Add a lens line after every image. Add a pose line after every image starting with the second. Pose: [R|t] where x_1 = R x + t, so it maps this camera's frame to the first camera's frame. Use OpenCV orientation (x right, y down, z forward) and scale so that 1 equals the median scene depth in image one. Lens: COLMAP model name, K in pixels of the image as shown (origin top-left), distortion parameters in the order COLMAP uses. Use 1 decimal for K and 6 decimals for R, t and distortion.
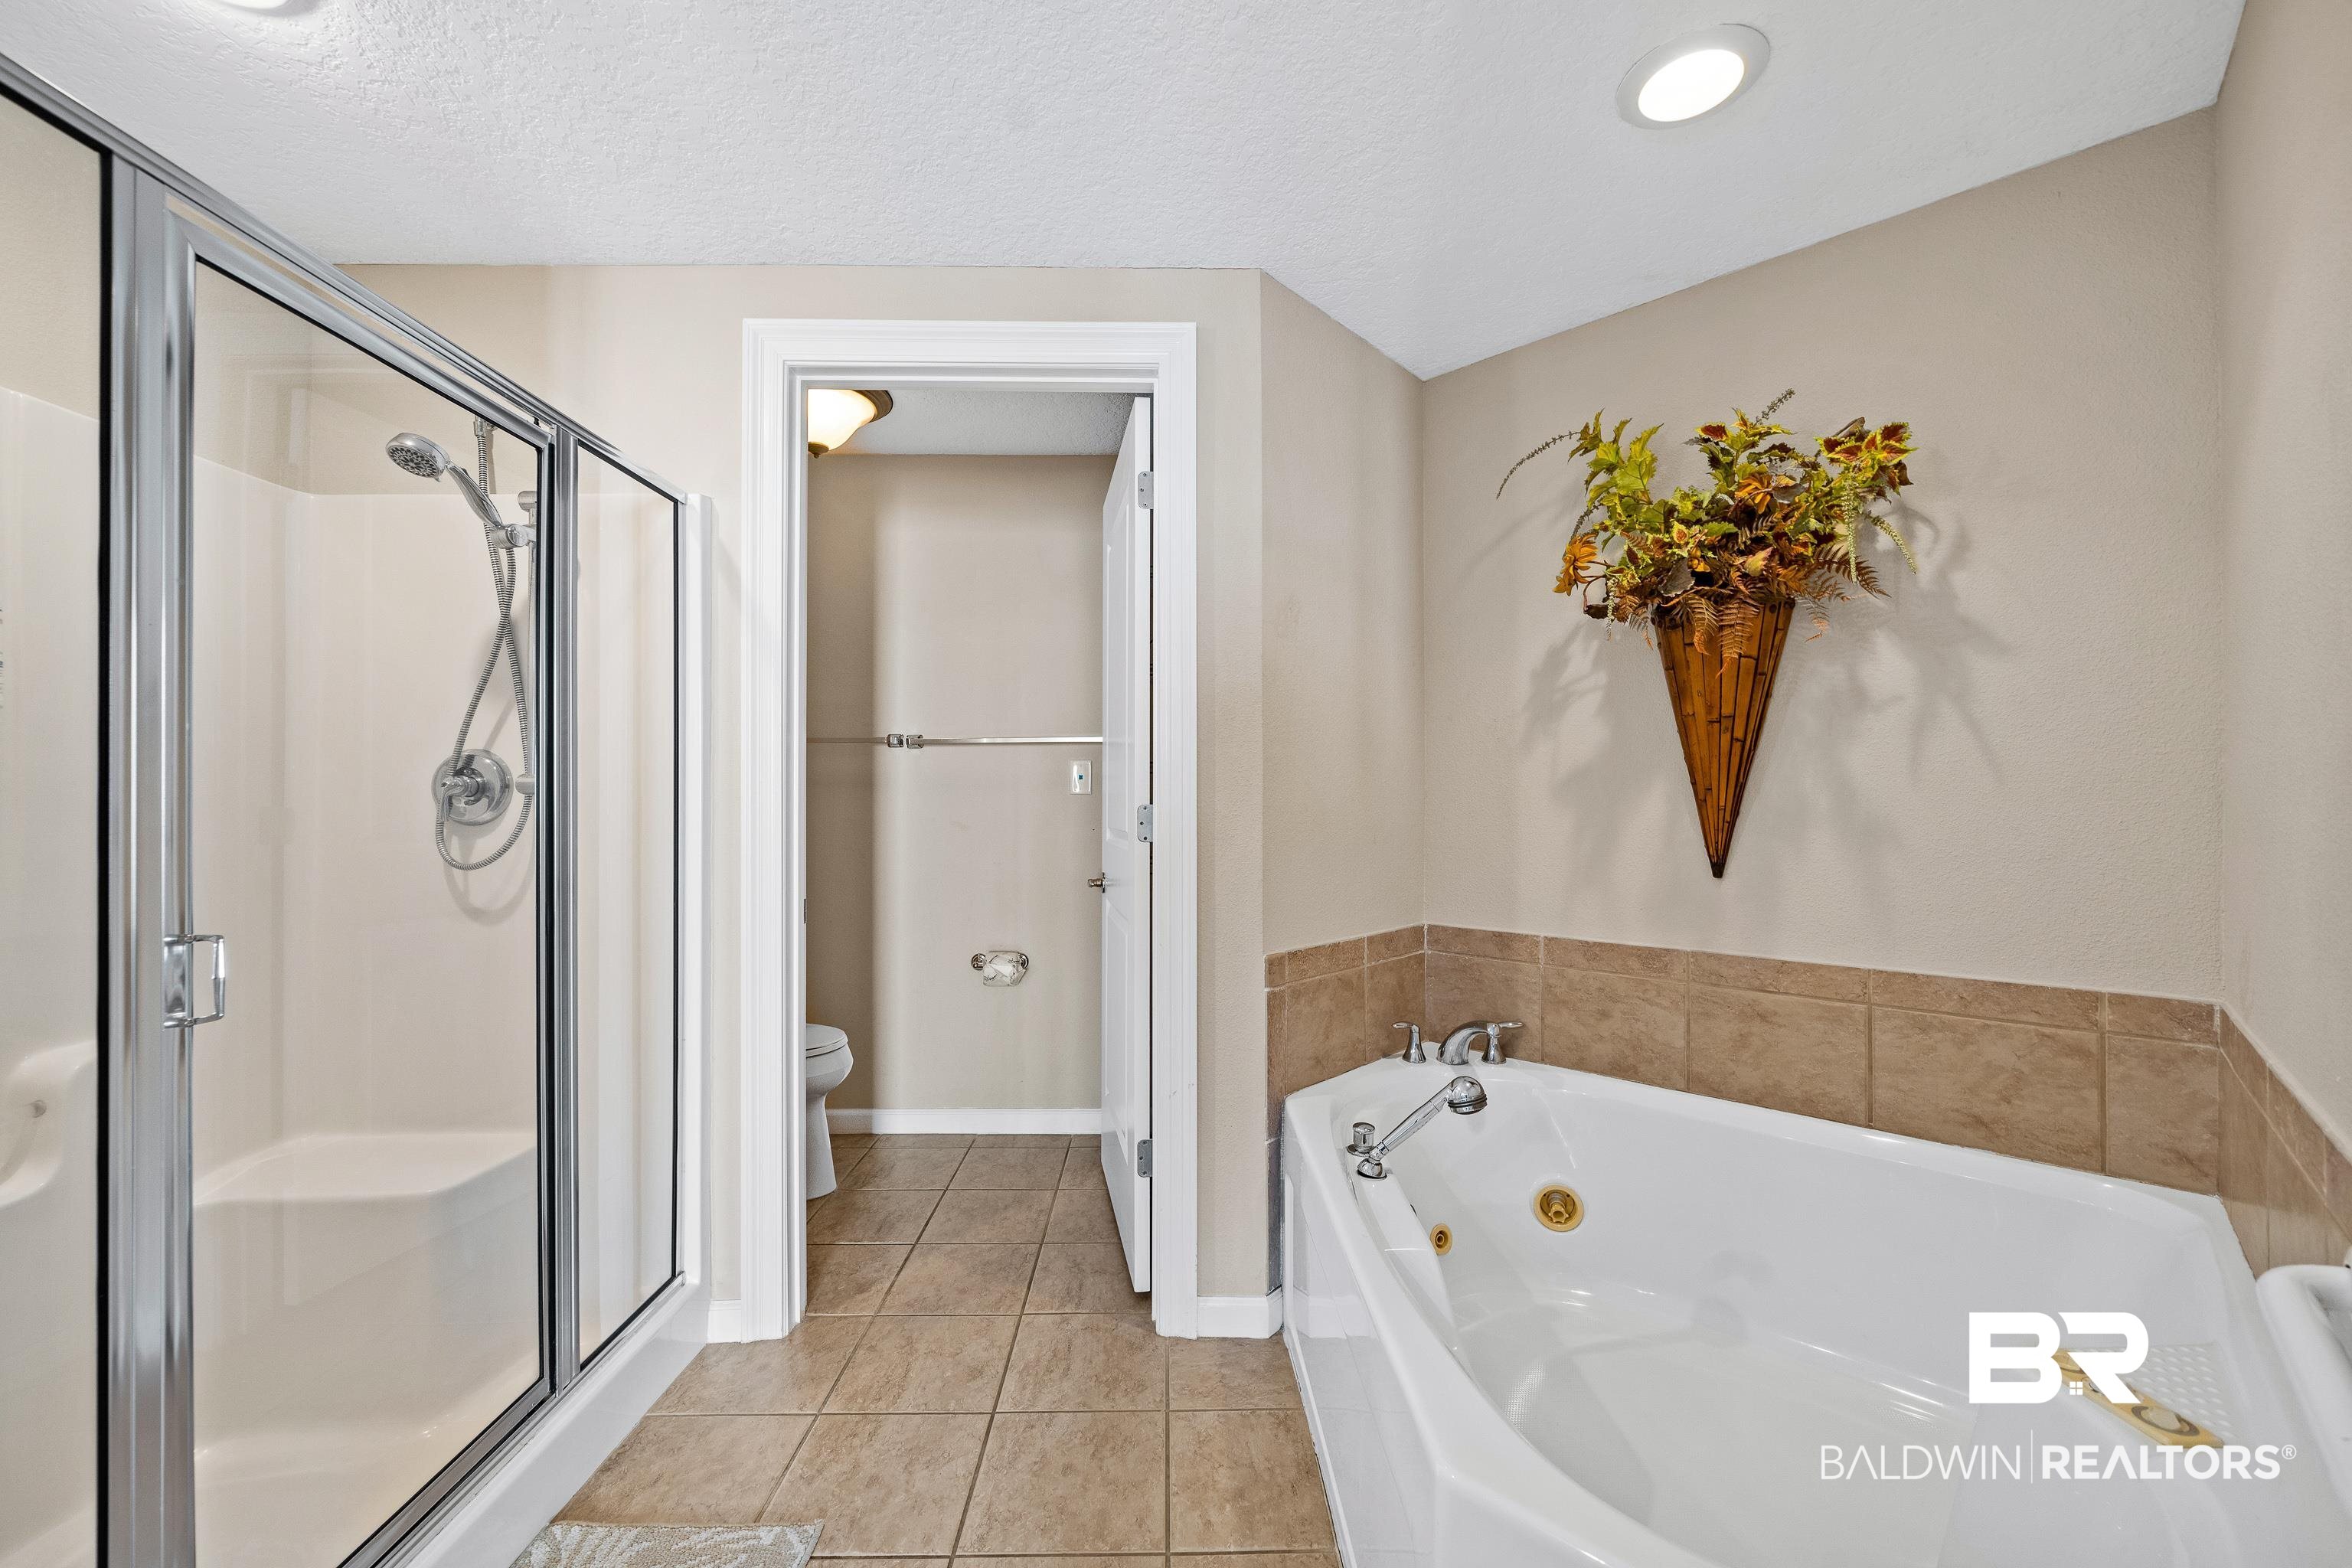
lens RADIAL K [[934.4, 0, 1177.6], [0, 934.4, 795.9], [0, 0, 1]] dist [-0.002355, 0.000282]
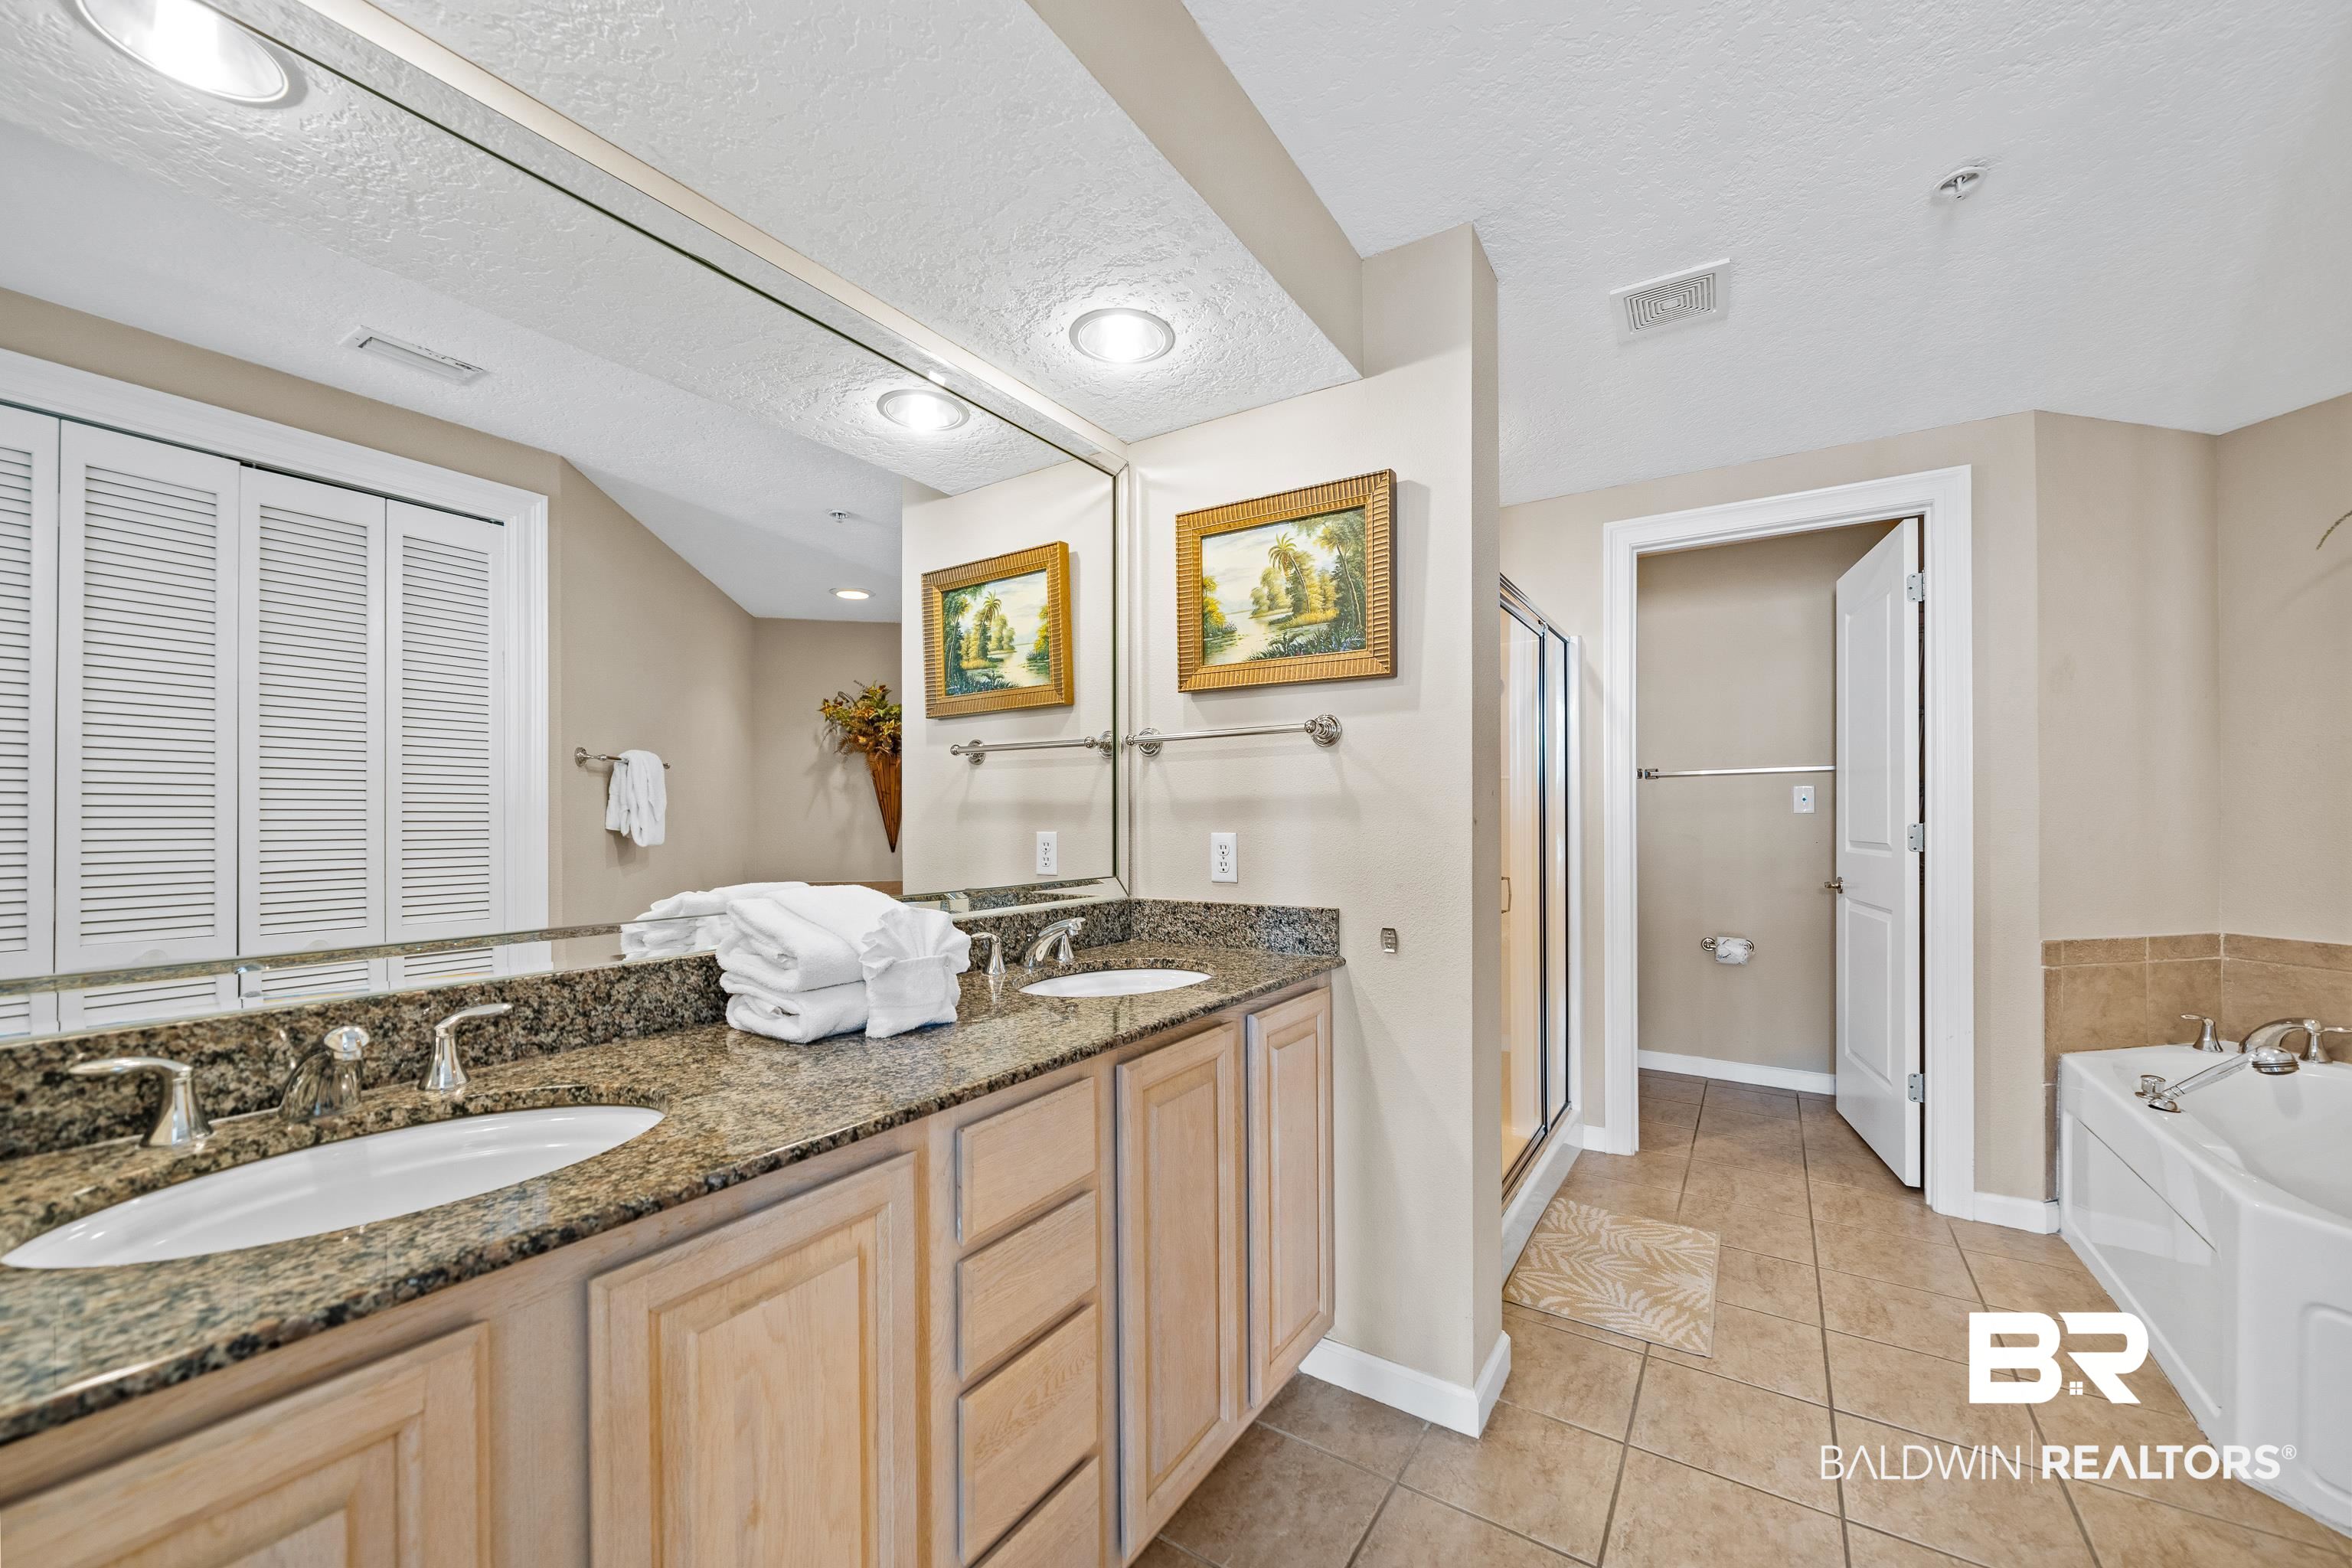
lens RADIAL K [[934.4, 0, 1139.5], [0, 934.4, 812.4], [0, 0, 1]] dist [-0.002355, 0.000282]
pose [[0.828394, -0.002353, -0.560141, -0.203965], [0.004472, 0.999987, 0.002414, -0.014656], [0.560128, -0.004505, 0.828394, -0.722587]]
